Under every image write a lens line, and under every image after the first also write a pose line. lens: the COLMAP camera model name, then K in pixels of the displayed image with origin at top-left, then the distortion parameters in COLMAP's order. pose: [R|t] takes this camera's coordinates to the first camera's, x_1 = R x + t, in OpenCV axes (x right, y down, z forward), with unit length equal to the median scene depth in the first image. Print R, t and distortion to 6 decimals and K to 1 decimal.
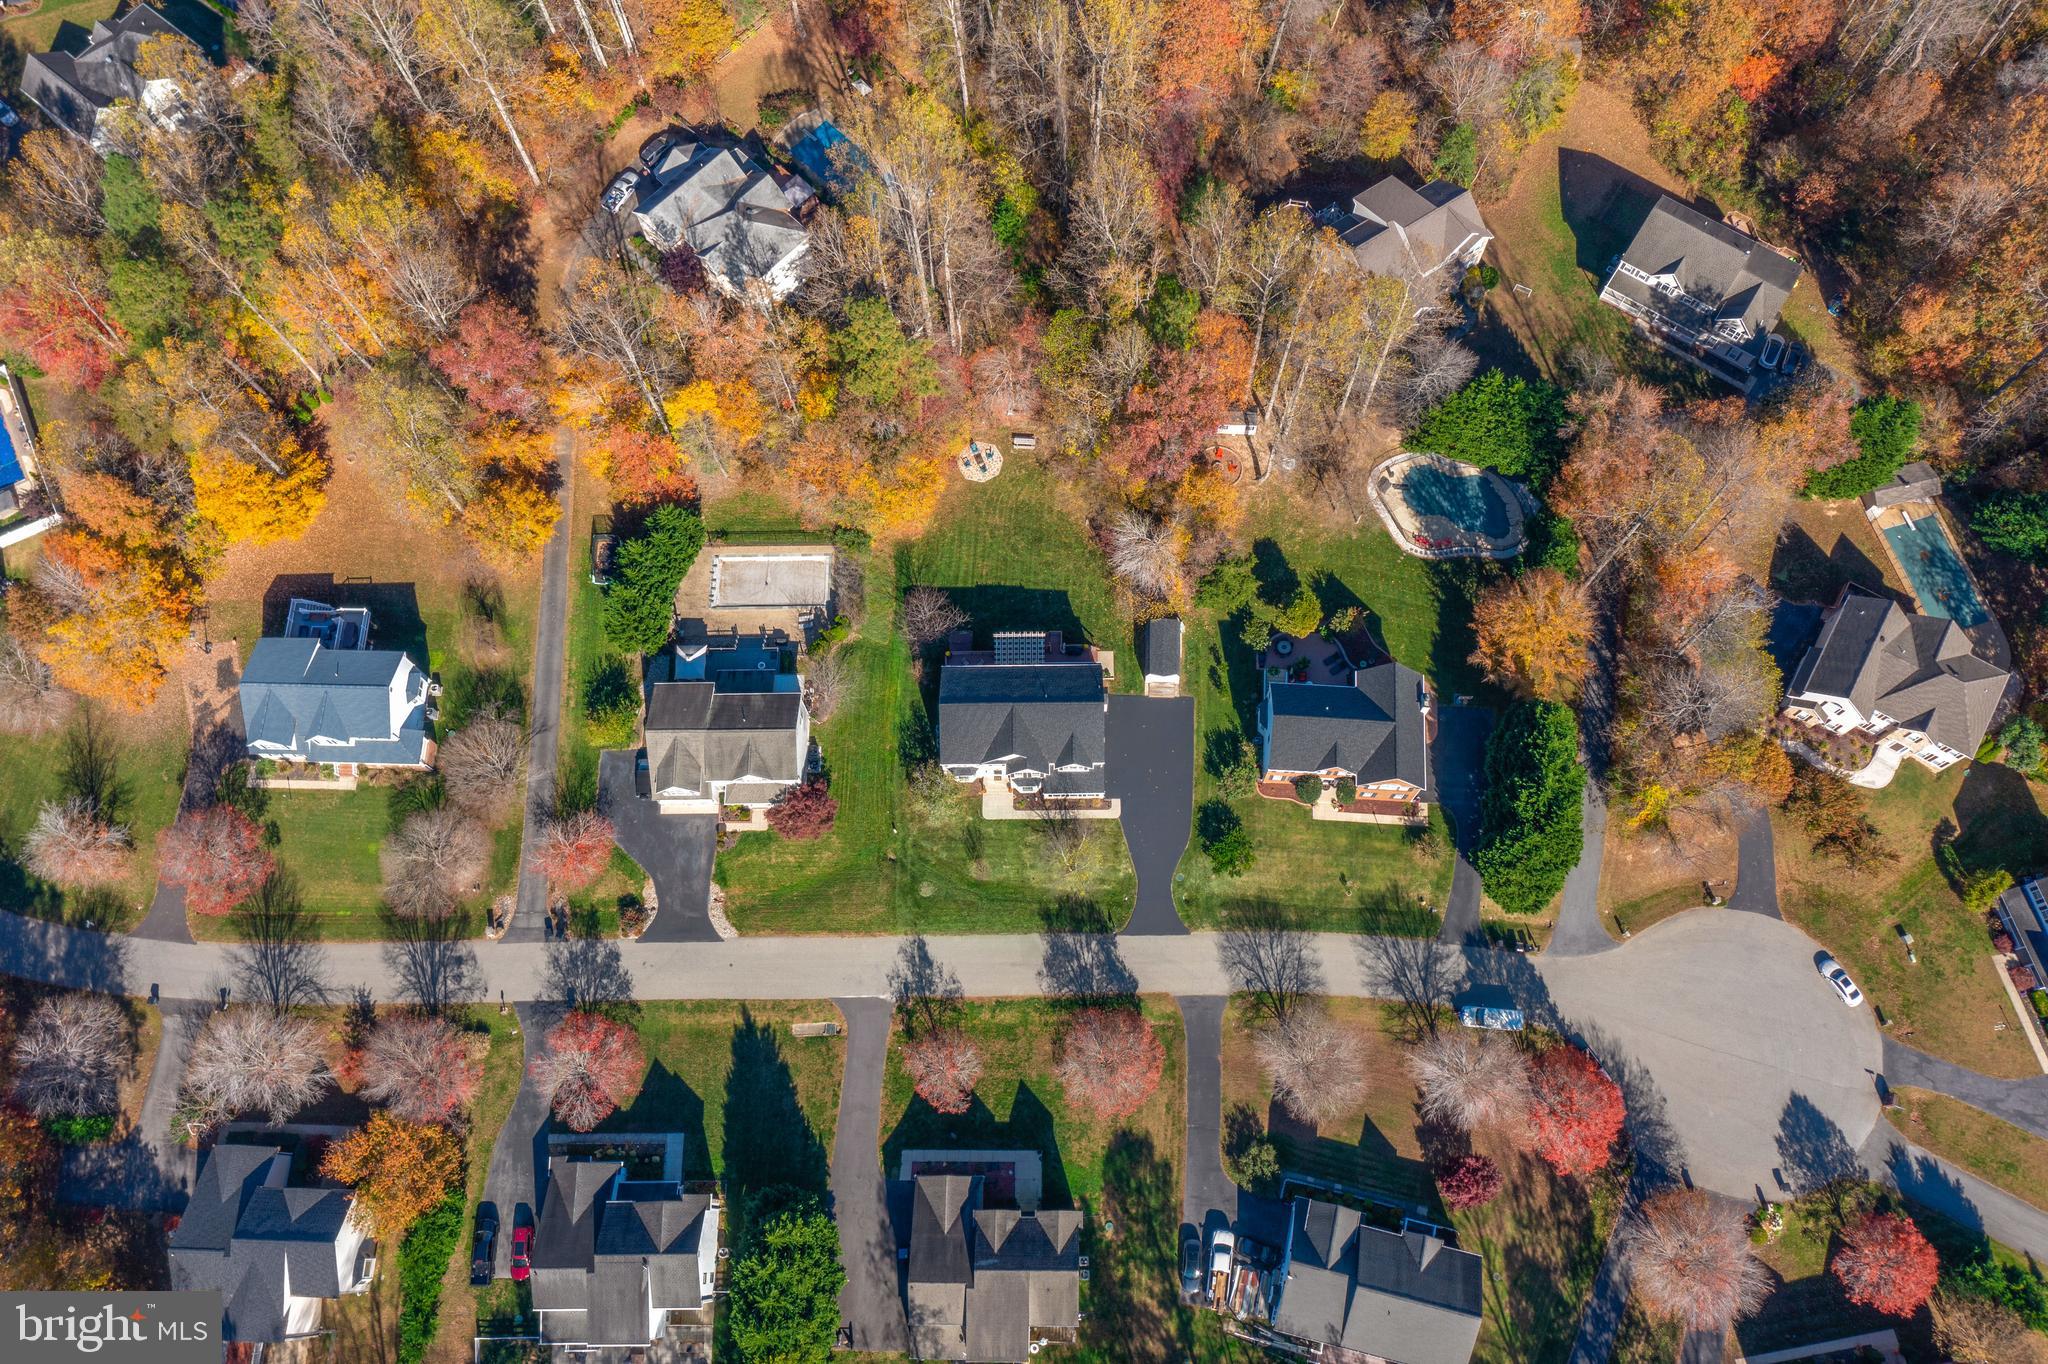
lens RADIAL K [[1629.3, 0, 1030.0], [0, 1629.3, 684.8], [0, 0, 1]] dist [0.000061, 0.002723]
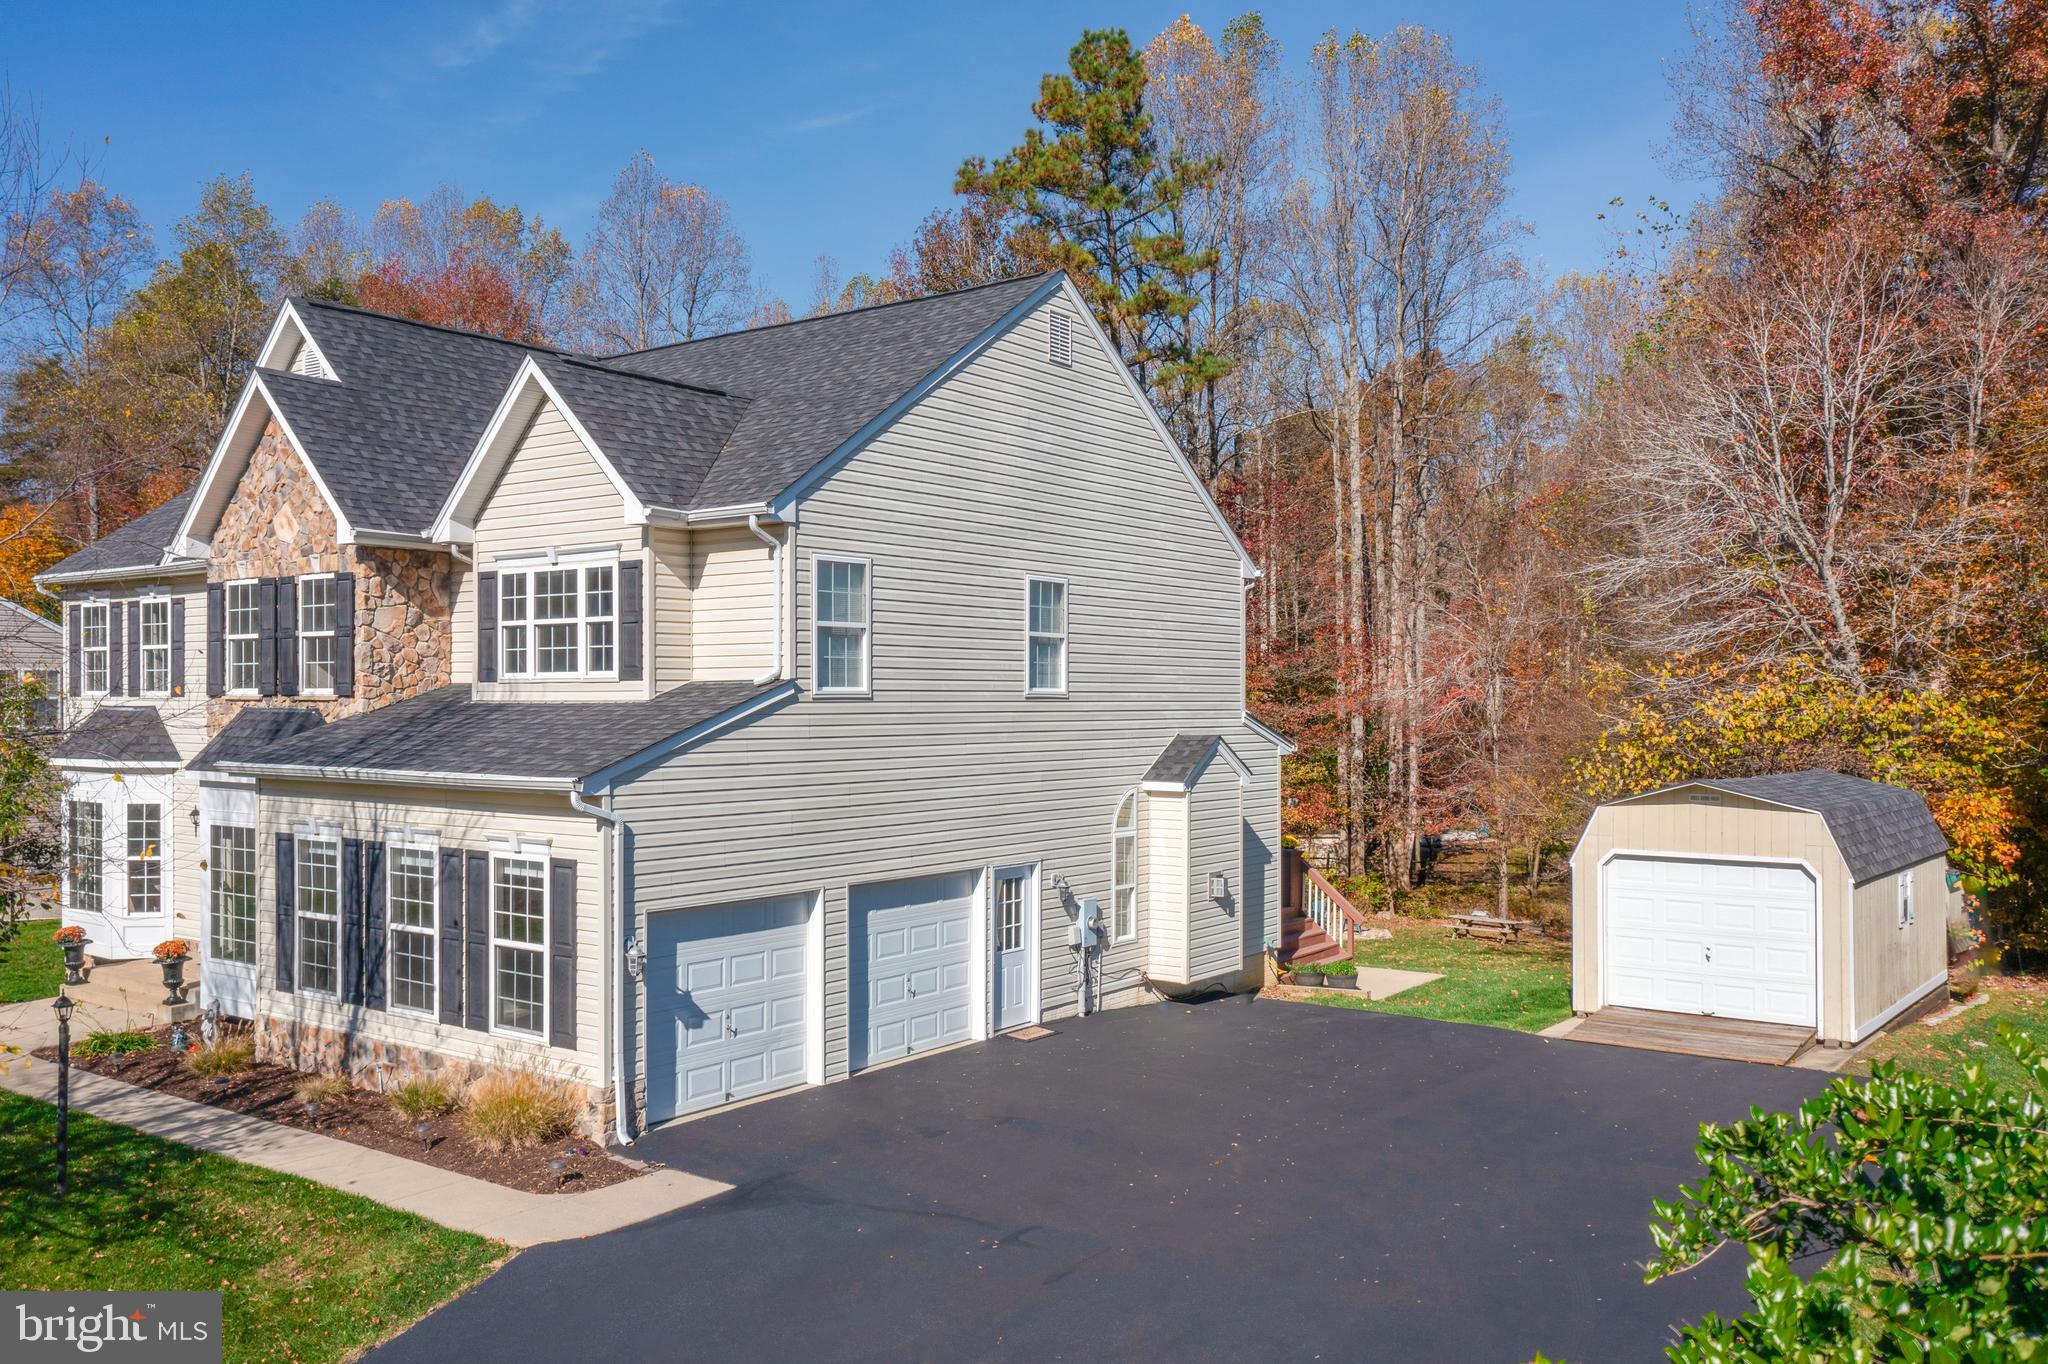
lens RADIAL K [[1646.5, 0, 1022.8], [0, 1646.5, 708.5], [0, 0, 1]] dist [-0.001066, 0.002916]
pose [[0.801191, 0.024372, -0.597913, 0.116141], [-0.571935, 0.325092, -0.753130, 0.116309], [0.176021, 0.945368, 0.274400, 0.957309]]
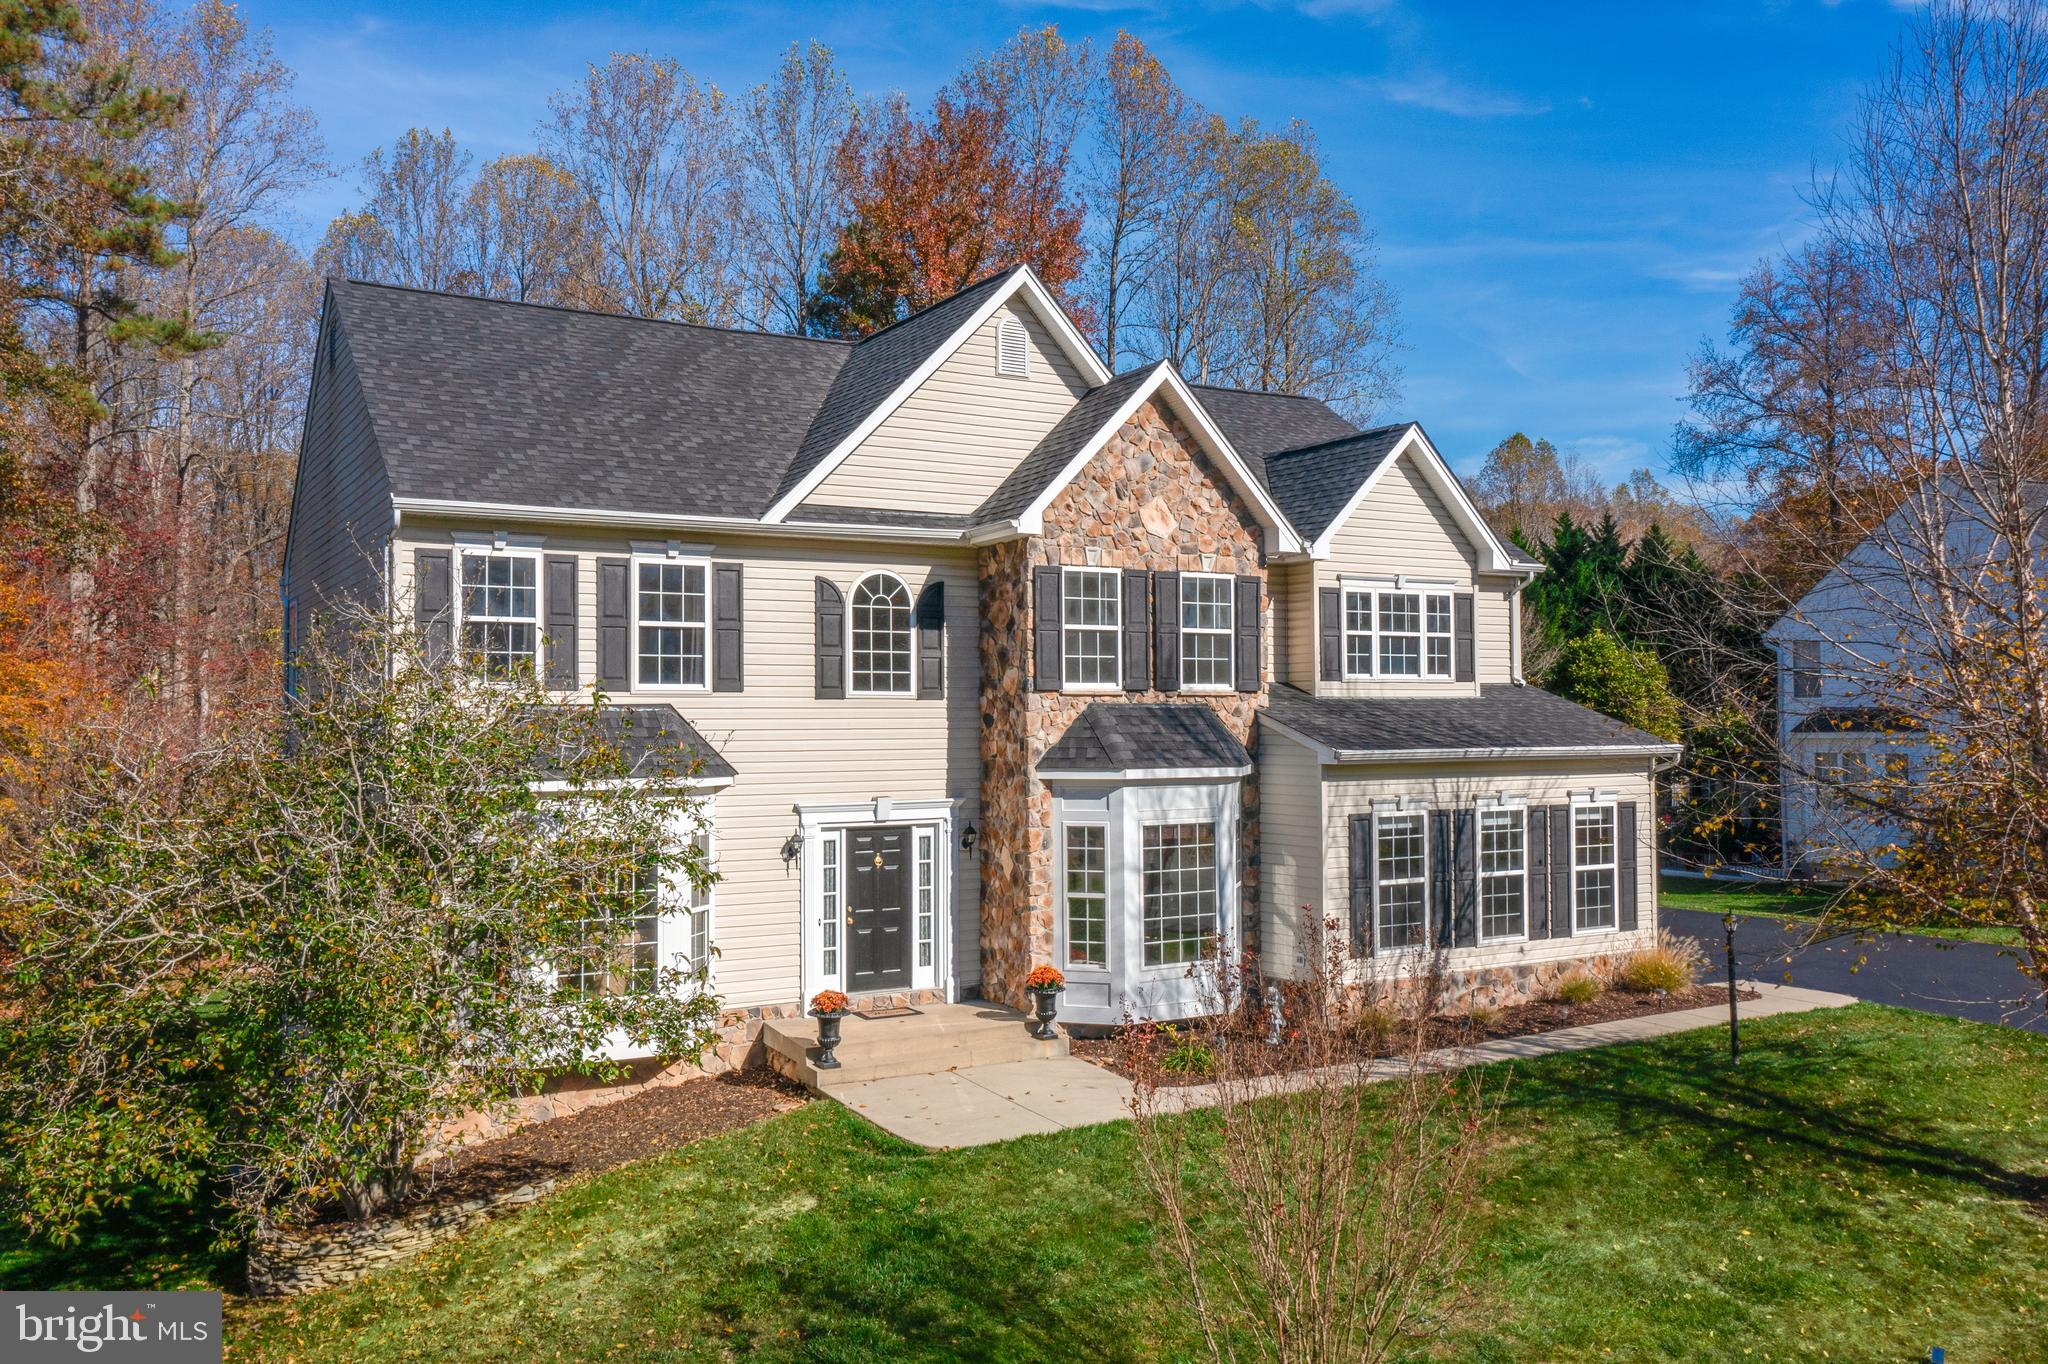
lens RADIAL K [[1640.4, 0, 1028.6], [0, 1640.4, 682.3], [0, 0, 1]] dist [-0.001618, 0.002222]
pose [[0.865737, 0.026715, 0.499785, -0.069101], [0.470126, 0.299163, -0.830351, 0.150517], [-0.171700, 0.953828, 0.246437, 0.951697]]
